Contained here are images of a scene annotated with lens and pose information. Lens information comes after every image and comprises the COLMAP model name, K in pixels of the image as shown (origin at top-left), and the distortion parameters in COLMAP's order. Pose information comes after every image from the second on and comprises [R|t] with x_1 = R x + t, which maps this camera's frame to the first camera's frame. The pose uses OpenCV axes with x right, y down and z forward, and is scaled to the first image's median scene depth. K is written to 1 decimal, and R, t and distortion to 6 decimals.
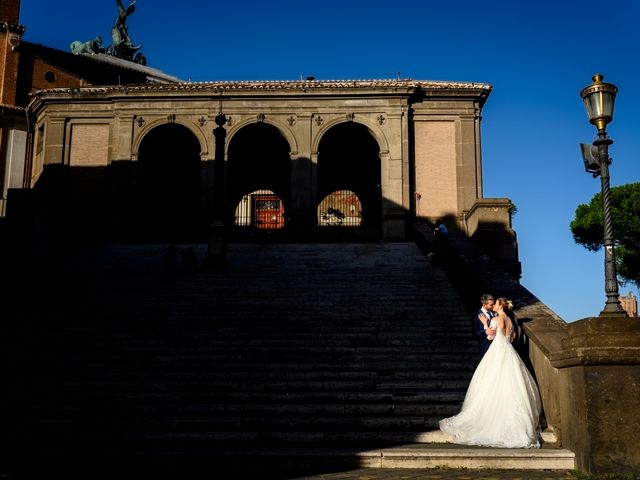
lens RADIAL K [[797.2, 0, 320.0], [0, 797.2, 240.0], [0, 0, 1]] dist [-0.016537, -0.027784]
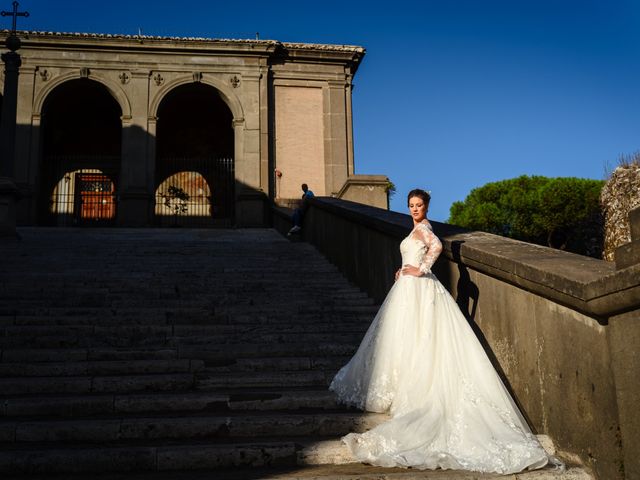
lens RADIAL K [[797.2, 0, 320.0], [0, 797.2, 240.0], [0, 0, 1]] dist [-0.016537, -0.027784]
pose [[0.984485, 0.011220, 0.175108, 0.020522], [-0.005827, 0.999494, -0.031282, 0.038826], [-0.175370, 0.029776, 0.984052, 0.174469]]
